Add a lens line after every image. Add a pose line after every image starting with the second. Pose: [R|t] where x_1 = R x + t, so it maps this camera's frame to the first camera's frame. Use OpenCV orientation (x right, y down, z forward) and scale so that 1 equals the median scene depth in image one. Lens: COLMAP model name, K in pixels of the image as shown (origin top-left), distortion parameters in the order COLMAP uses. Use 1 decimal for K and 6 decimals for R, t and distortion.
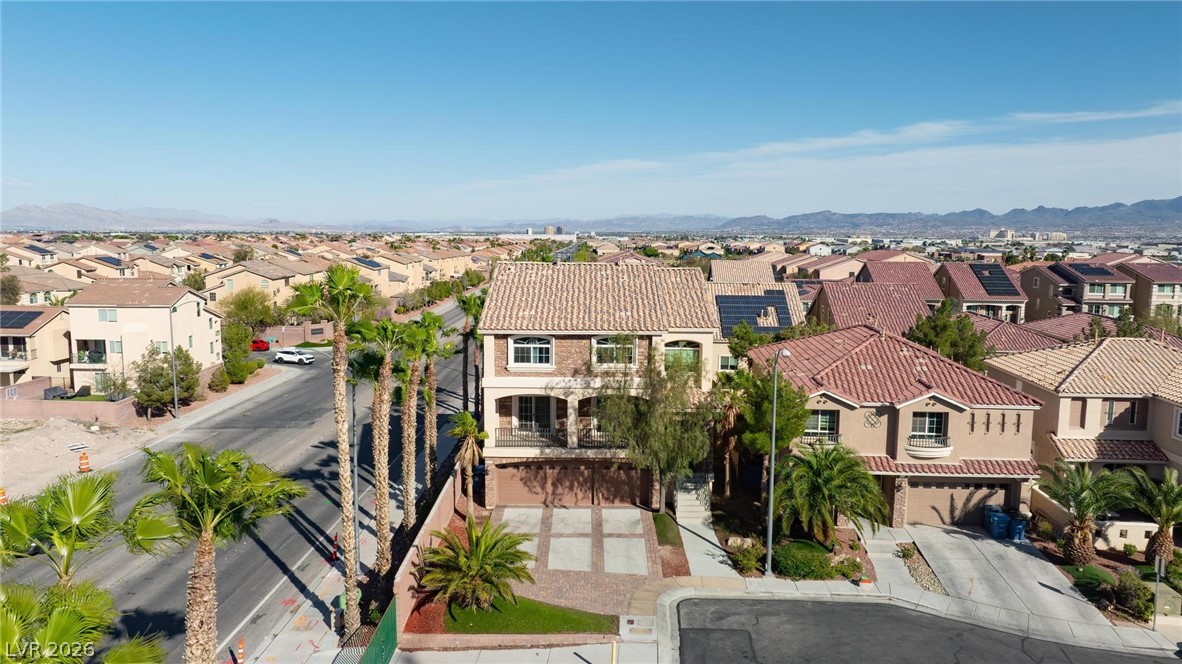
lens RADIAL K [[826.5, 0, 588.2], [0, 826.5, 327.5], [0, 0, 1]] dist [-0.040240, 0.054091]
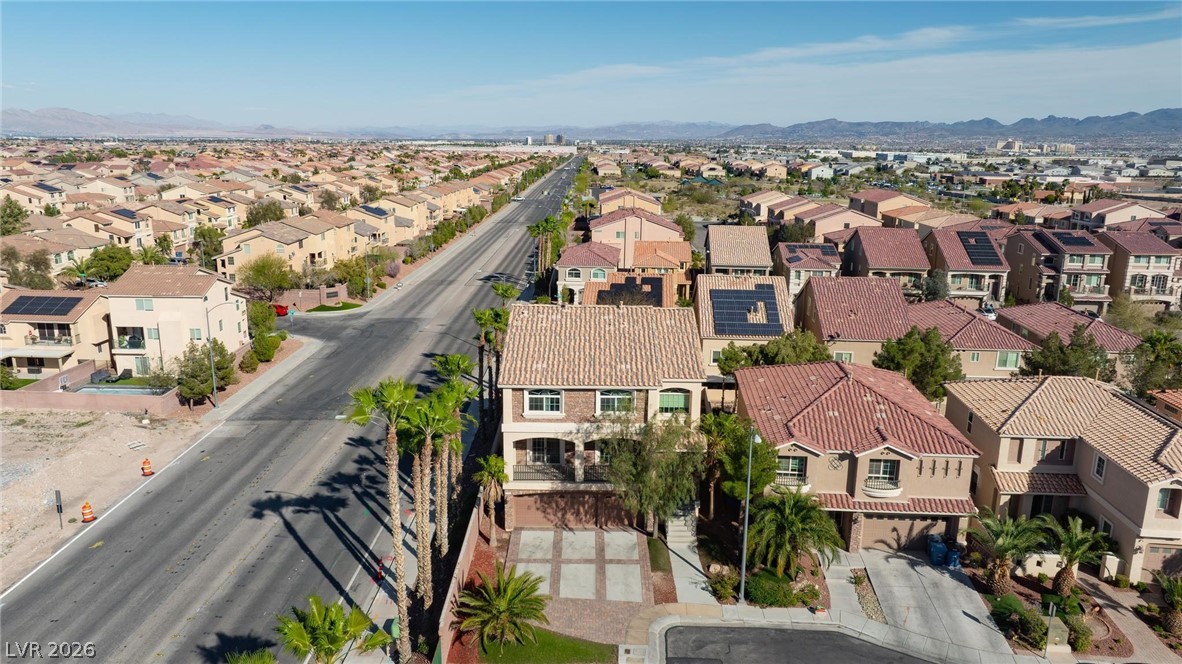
lens RADIAL K [[826.5, 0, 587.6], [0, 826.5, 329.0], [0, 0, 1]] dist [-0.040240, 0.054091]
pose [[0.999995, 0.002998, -0.000774, -0.006748], [-0.002893, 0.993764, 0.111463, -0.192799], [0.001104, -0.111460, 0.993768, -0.133079]]
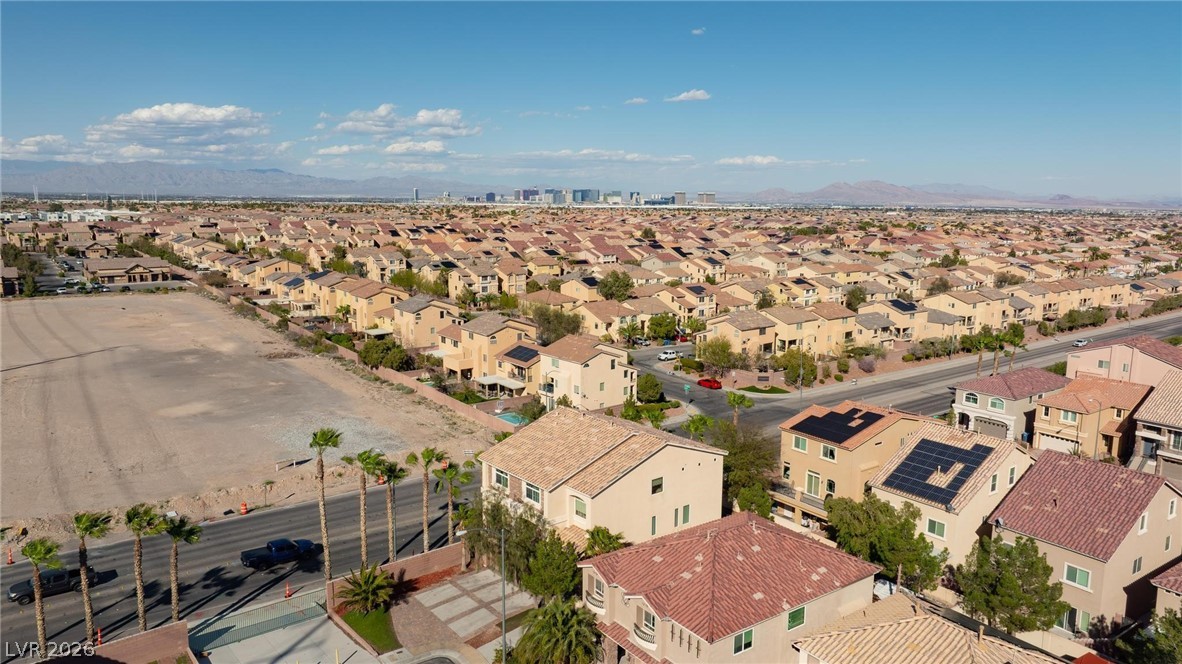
lens RADIAL K [[826.5, 0, 590.9], [0, 826.5, 334.7], [0, 0, 1]] dist [-0.040240, 0.054091]
pose [[0.633647, 0.123616, -0.763682, 1.147830], [-0.094059, 0.992138, 0.082552, -0.368433], [0.767883, 0.019522, 0.640293, 0.121966]]
